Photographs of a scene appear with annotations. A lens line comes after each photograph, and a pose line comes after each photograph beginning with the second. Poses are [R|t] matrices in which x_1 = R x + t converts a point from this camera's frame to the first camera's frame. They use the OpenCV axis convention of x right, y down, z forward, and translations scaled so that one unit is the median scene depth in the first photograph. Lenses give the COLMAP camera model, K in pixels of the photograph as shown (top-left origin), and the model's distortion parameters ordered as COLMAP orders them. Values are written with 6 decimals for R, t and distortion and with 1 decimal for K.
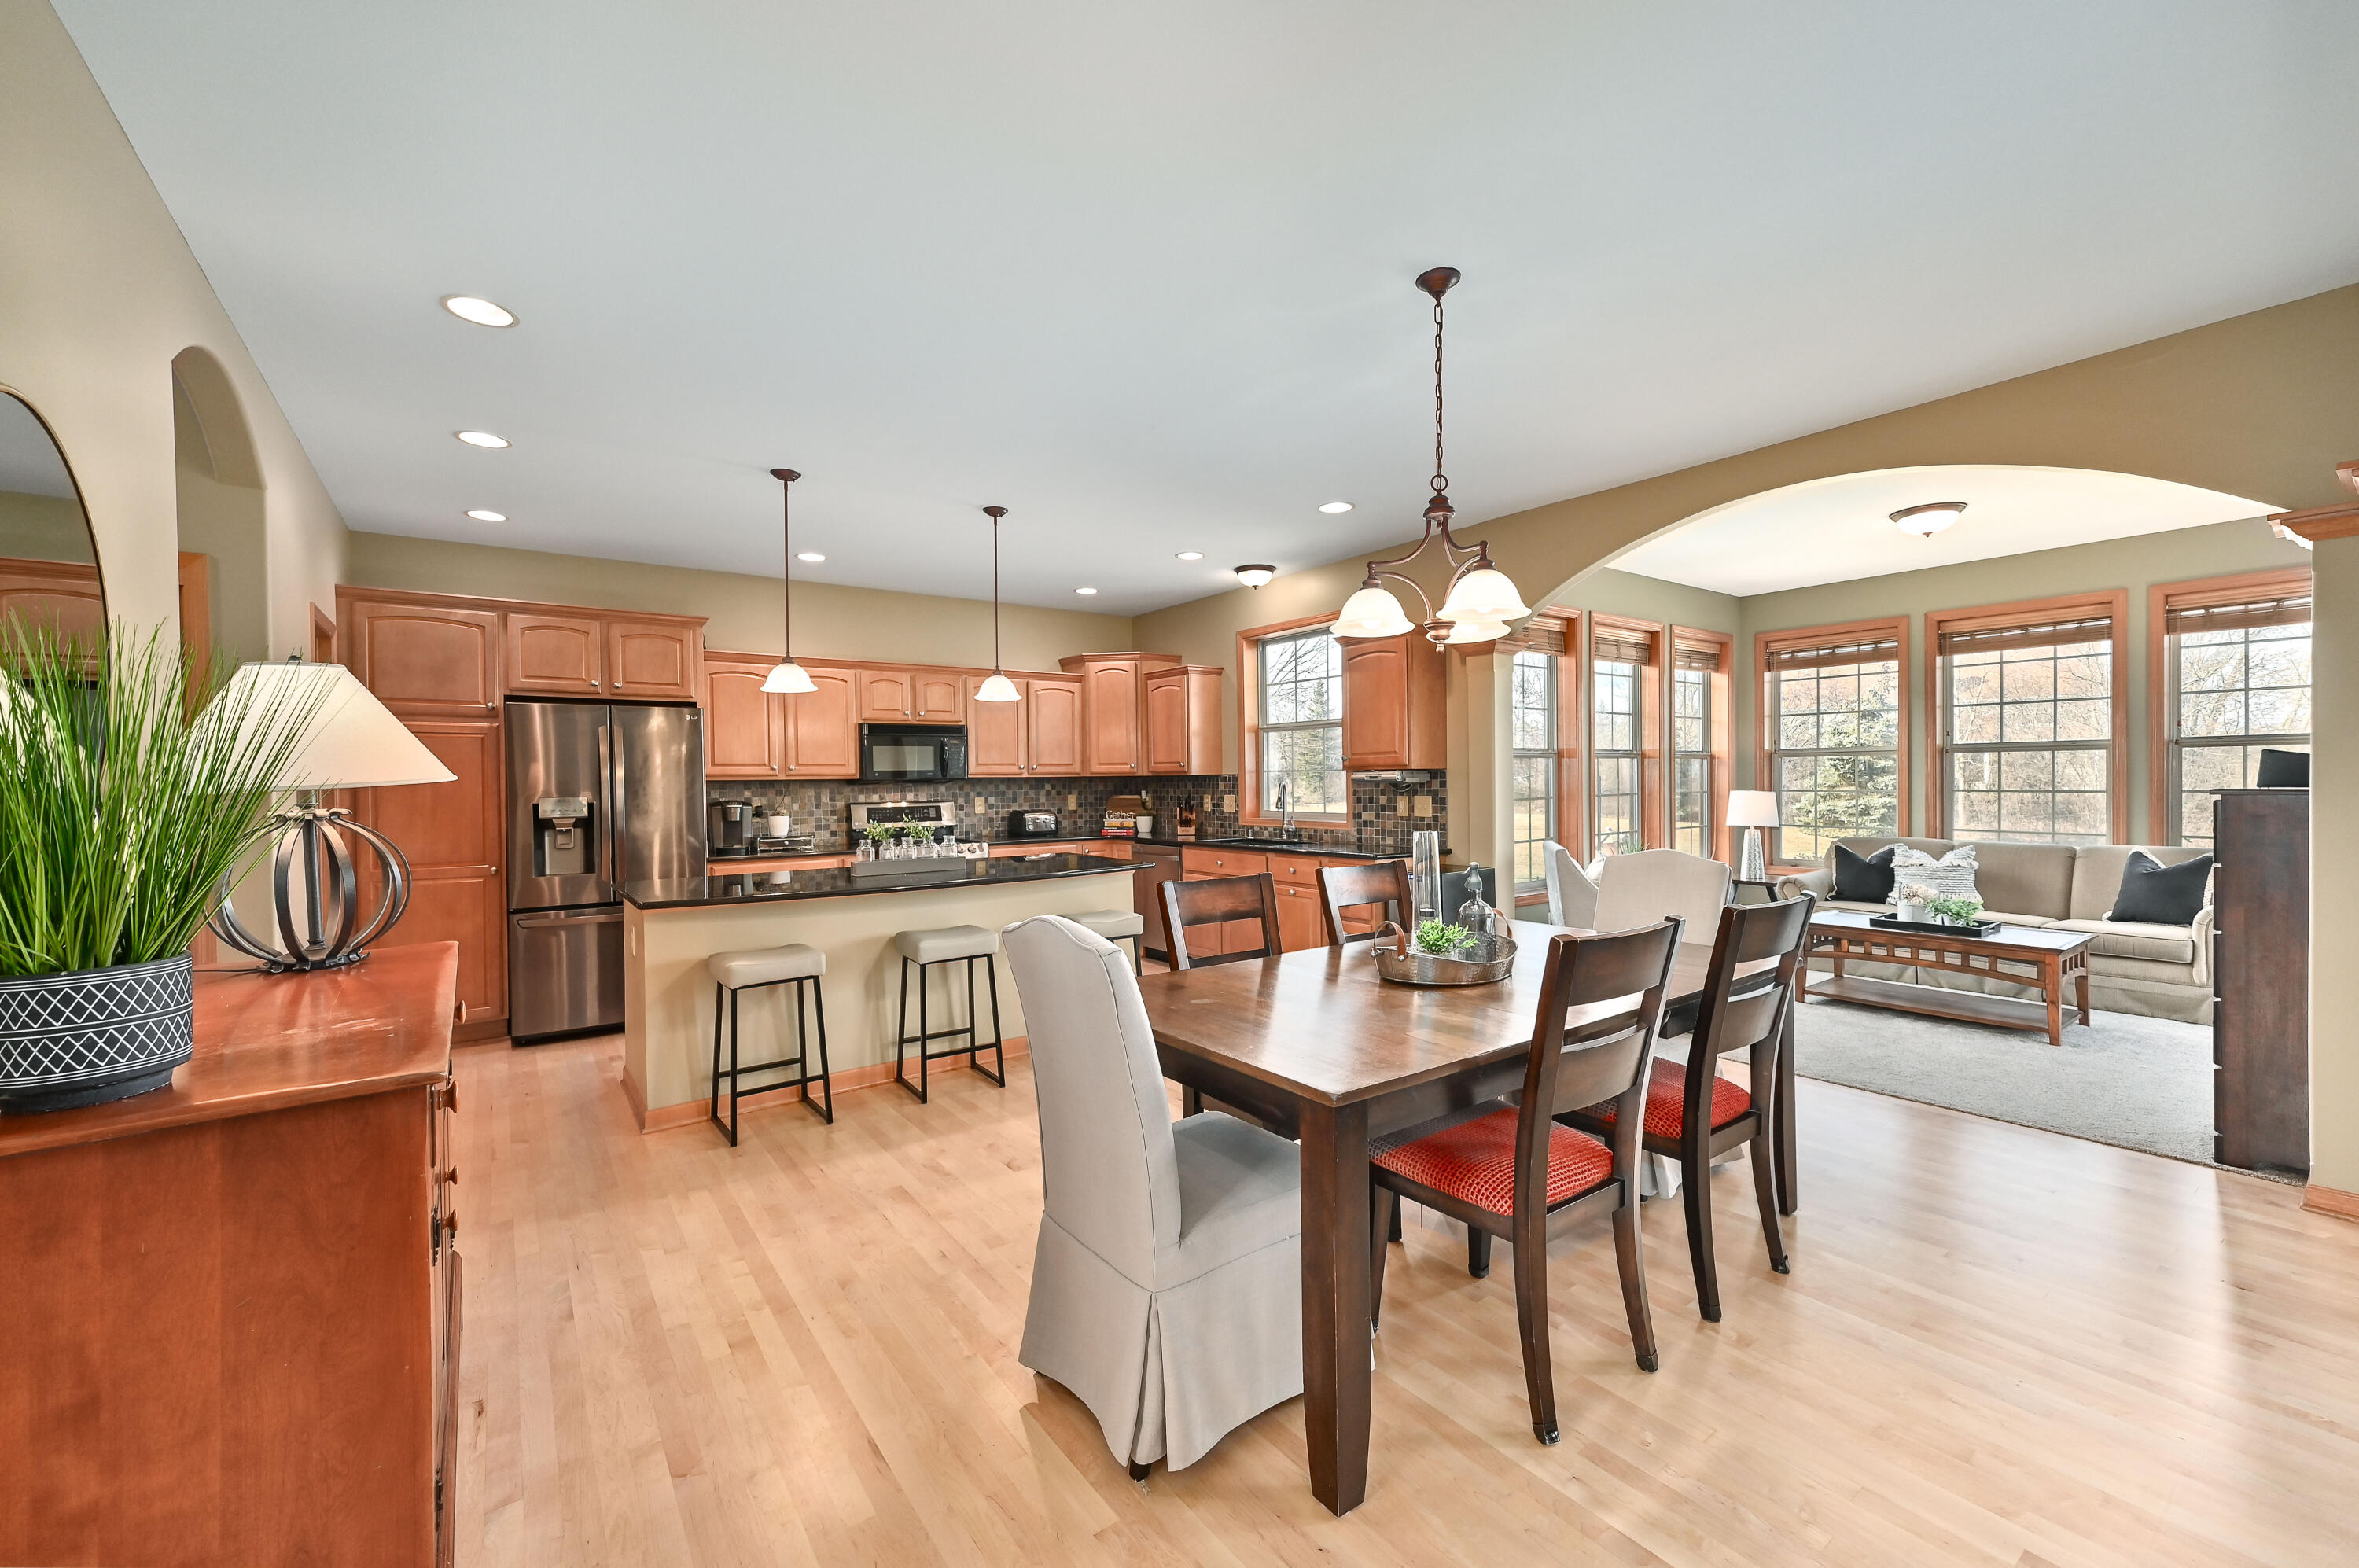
lens RADIAL K [[941.5, 0, 1179.5], [0, 941.5, 784.0], [0, 0, 1]] dist [0.014034, -0.000034]
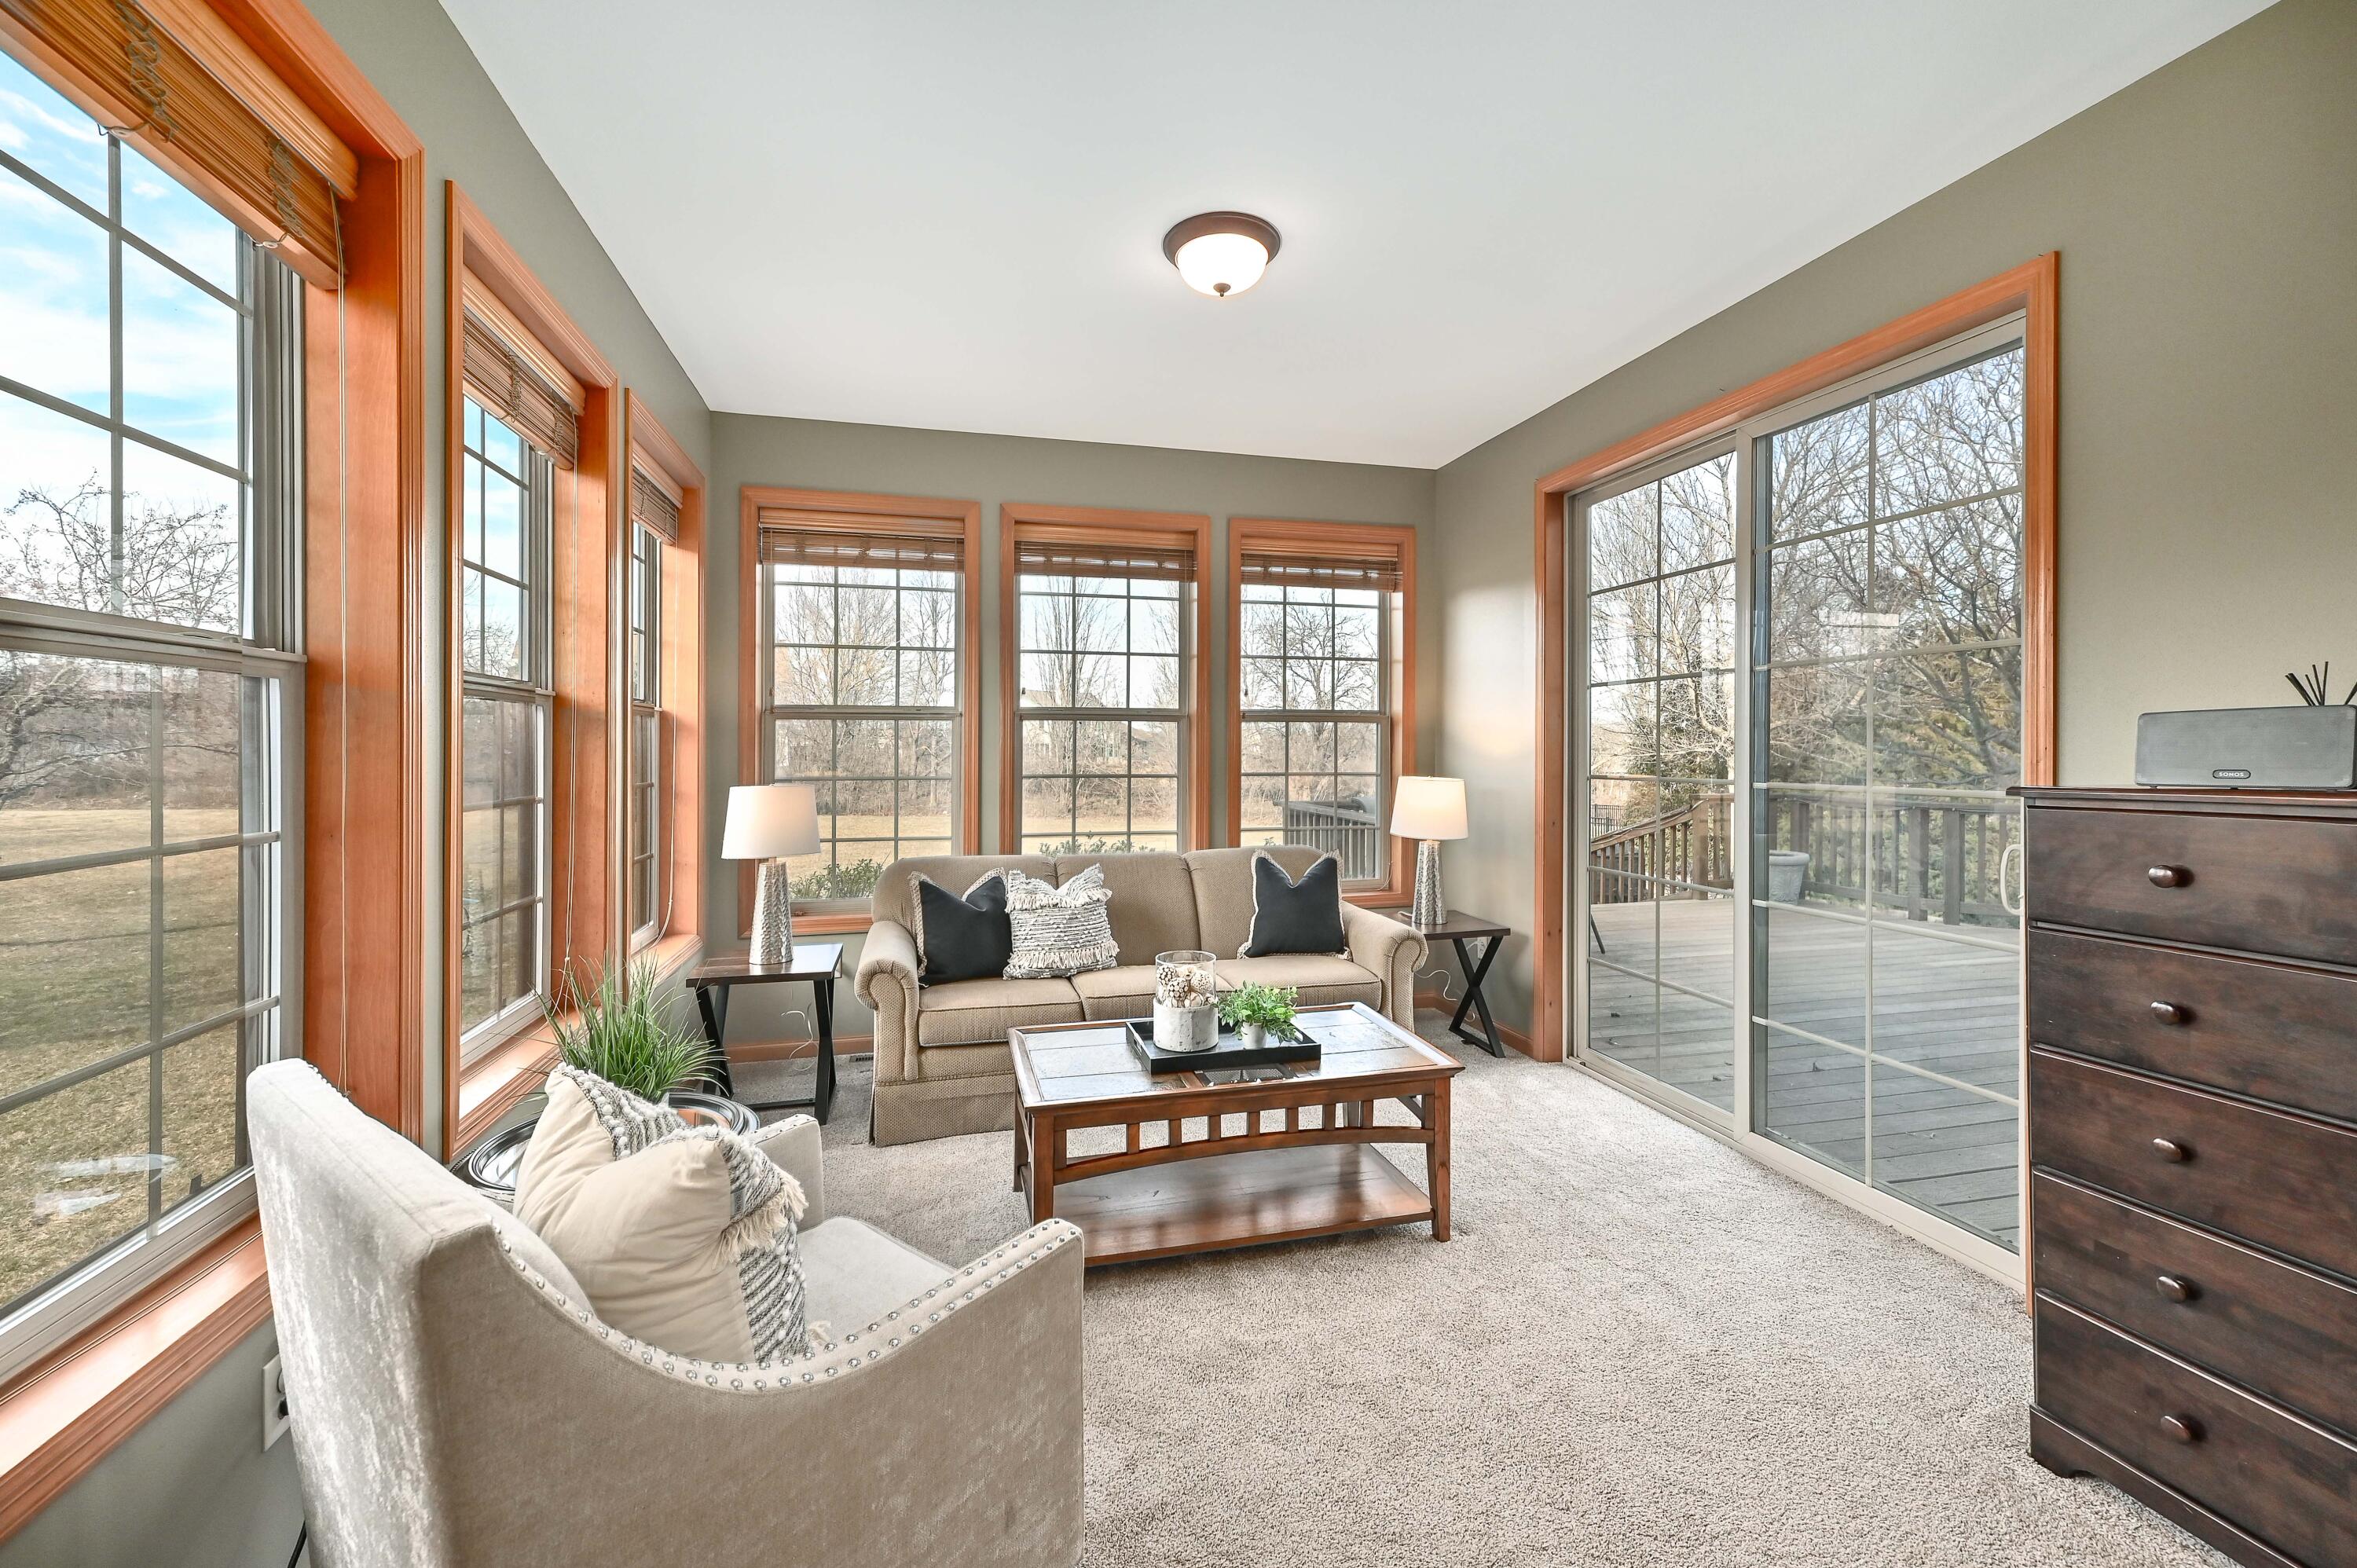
lens RADIAL K [[951.8, 0, 1173.7], [0, 951.8, 755.2], [0, 0, 1]] dist [-0.000030, -0.000034]
pose [[0.385345, 0.004351, 0.922762, 0.262051], [0.007341, 0.999943, -0.007781, -0.003954], [-0.922743, 0.009772, 0.385291, 0.704304]]
